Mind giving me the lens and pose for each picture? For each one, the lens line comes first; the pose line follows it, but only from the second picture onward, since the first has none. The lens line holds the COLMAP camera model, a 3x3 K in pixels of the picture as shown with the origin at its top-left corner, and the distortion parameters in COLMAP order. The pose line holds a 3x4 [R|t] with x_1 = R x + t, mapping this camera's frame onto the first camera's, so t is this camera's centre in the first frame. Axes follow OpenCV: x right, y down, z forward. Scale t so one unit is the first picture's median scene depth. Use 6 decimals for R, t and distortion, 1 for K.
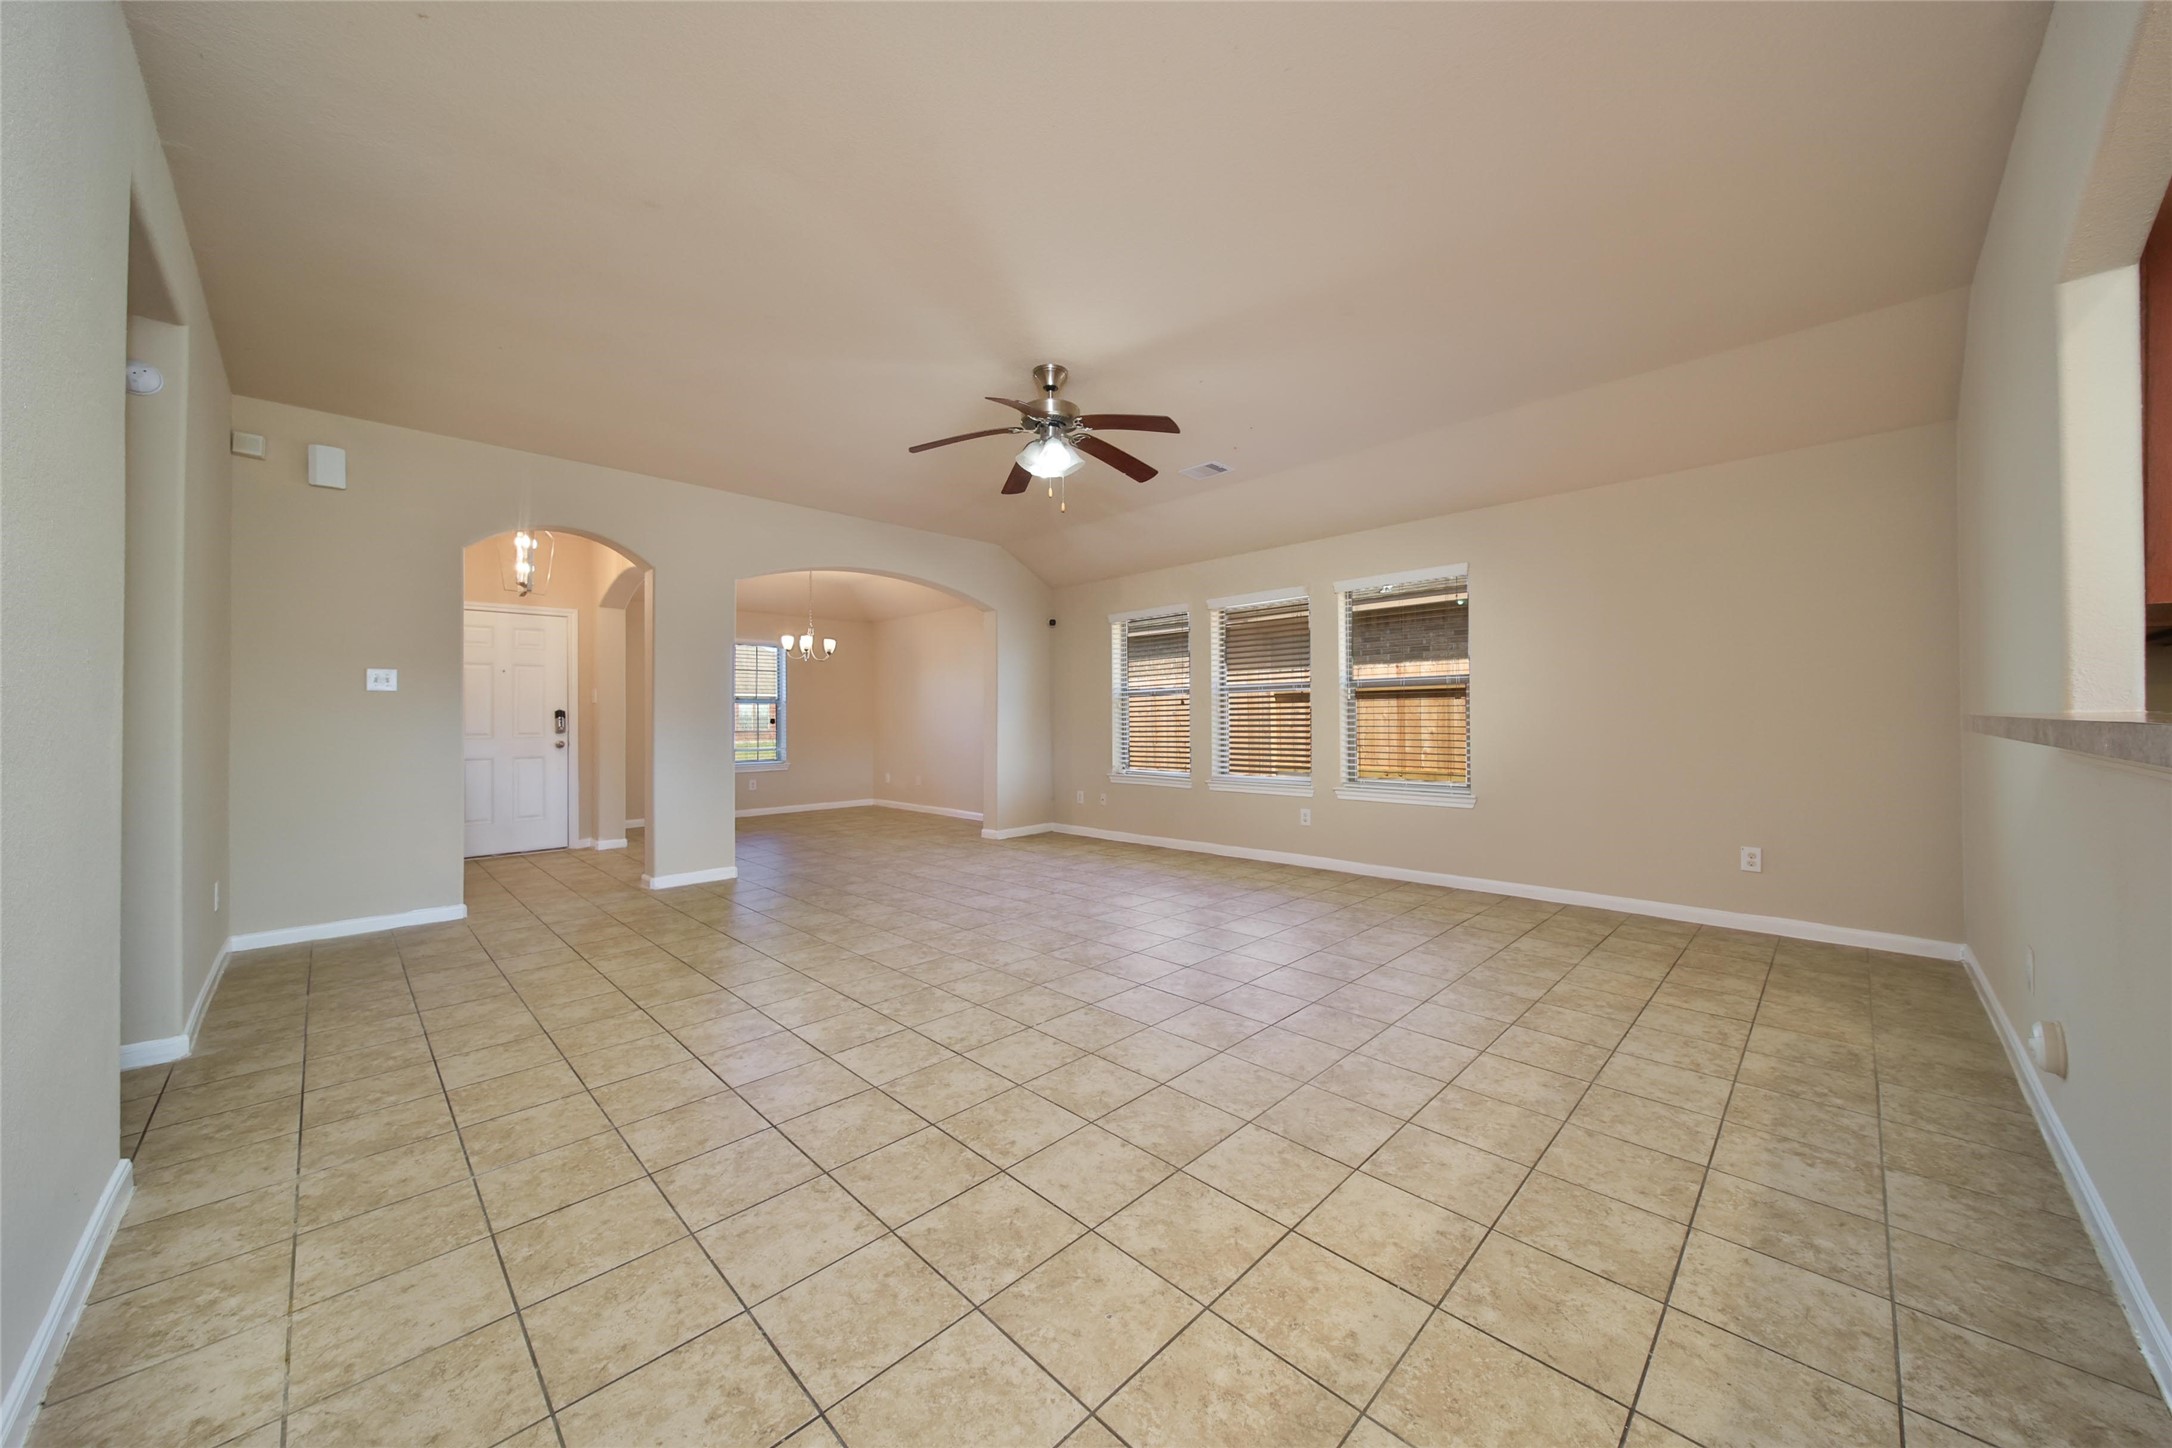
lens RADIAL K [[766.6, 0, 1090.3], [0, 766.6, 717.1], [0, 0, 1]] dist [-0.000703, -0.000179]
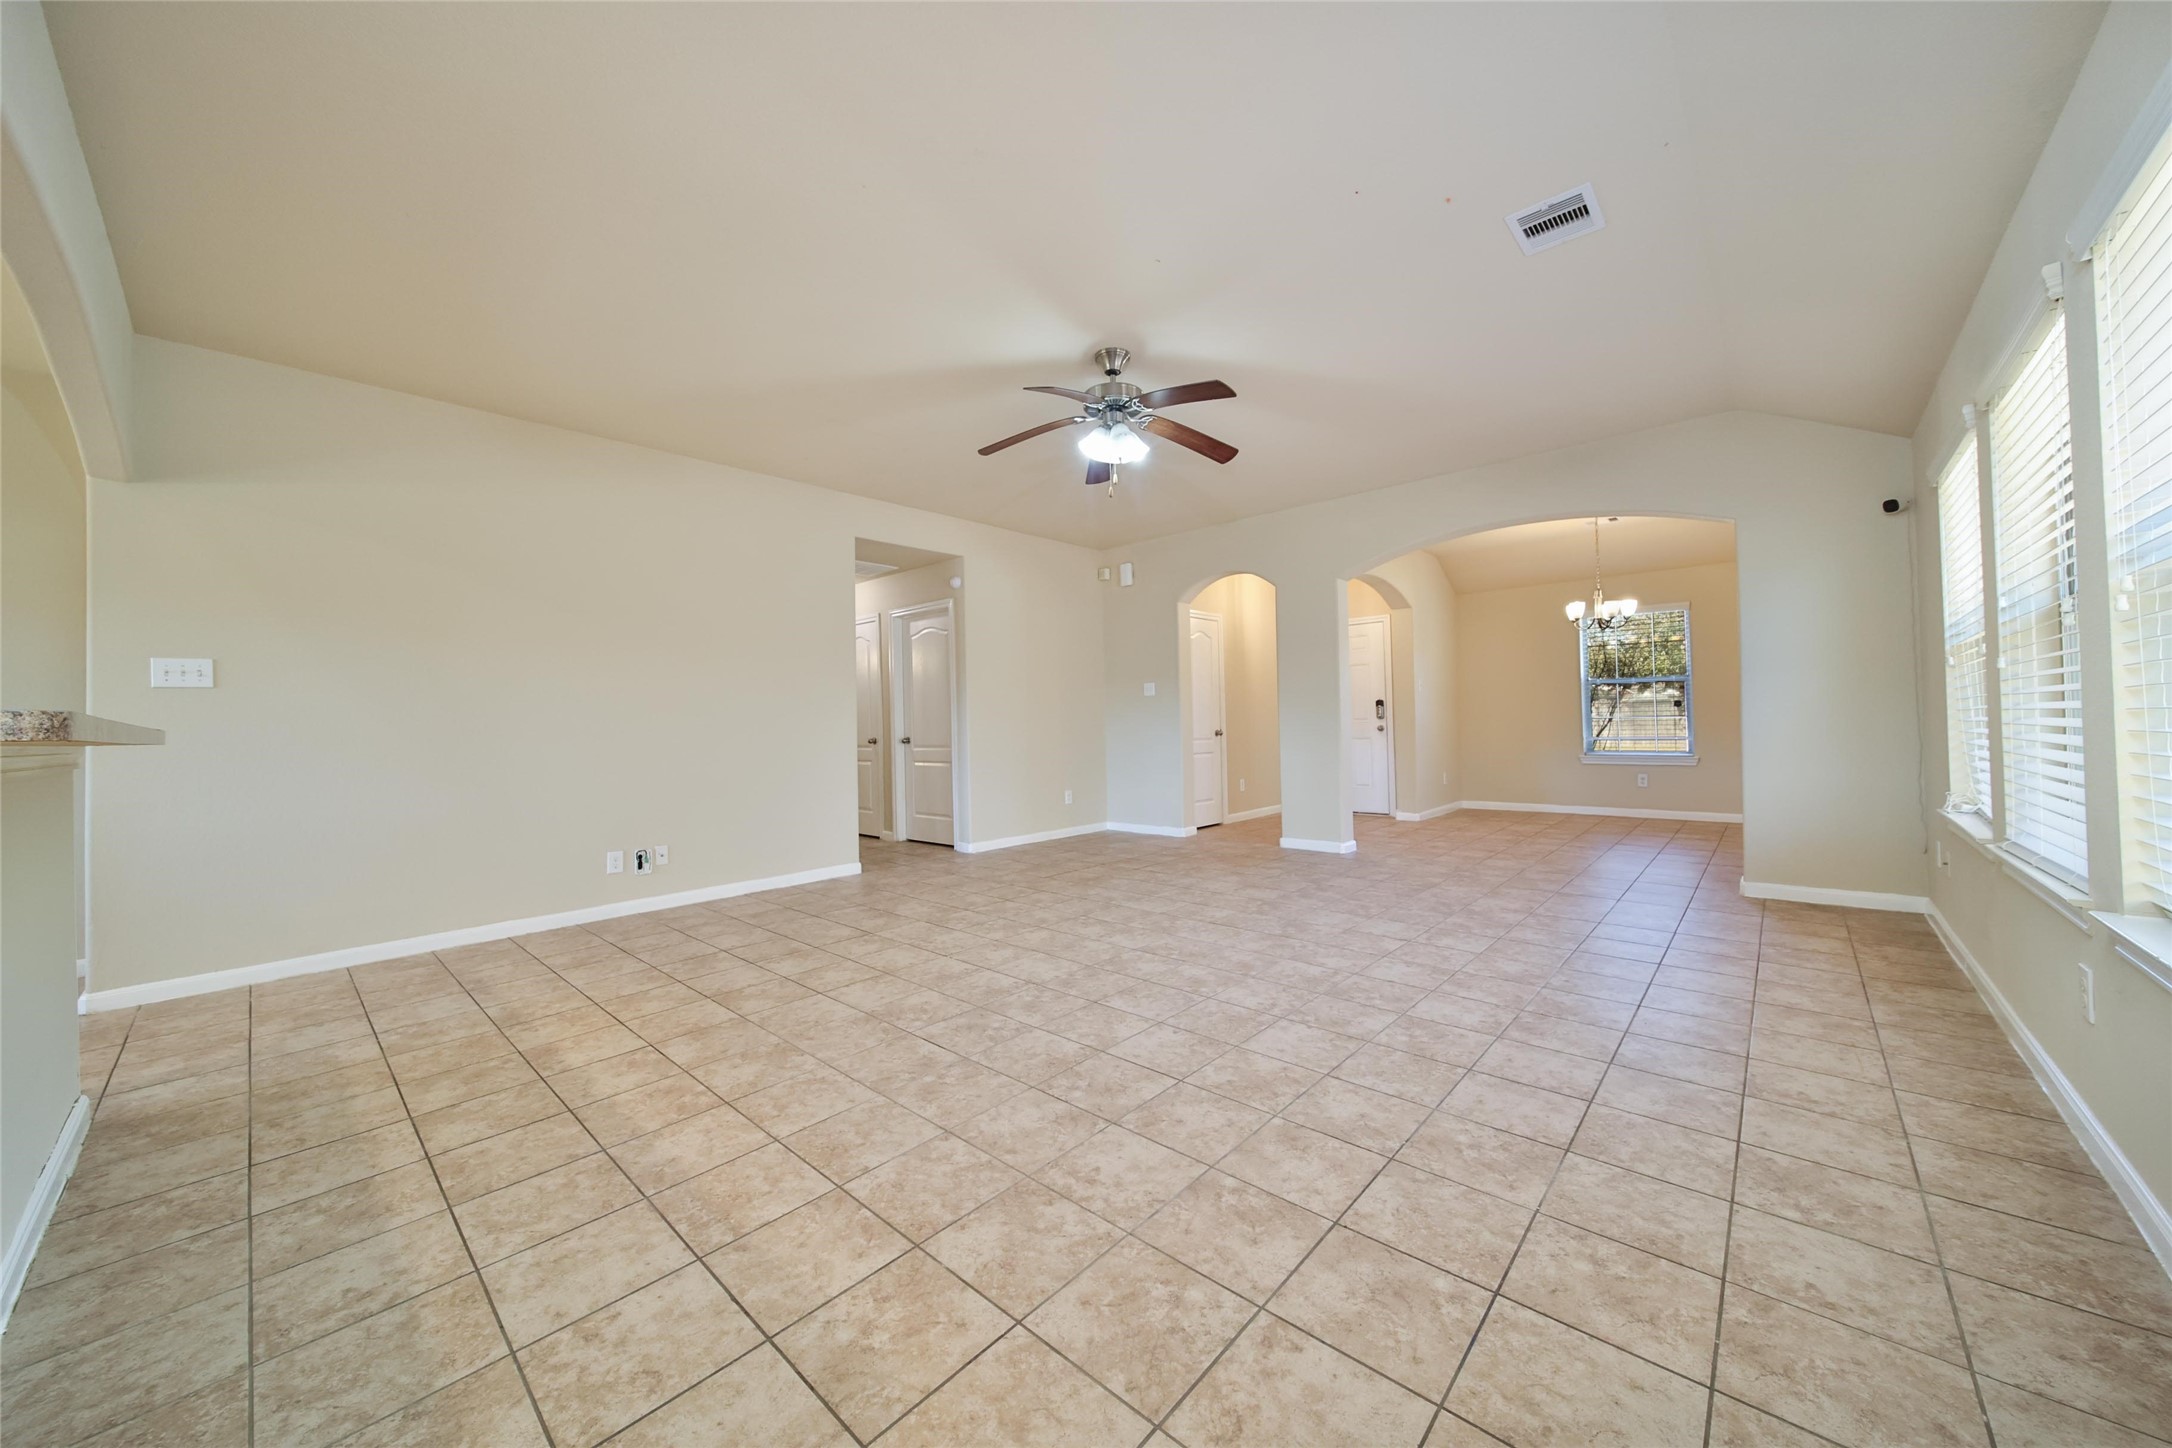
lens RADIAL K [[766.6, 0, 1090.3], [0, 766.6, 717.1], [0, 0, 1]] dist [-0.000703, -0.000179]
pose [[0.042230, 0.001305, -0.999107, 1.575118], [0.024656, 0.999693, 0.002348, 0.013305], [0.998804, -0.024733, 0.042185, 1.563040]]
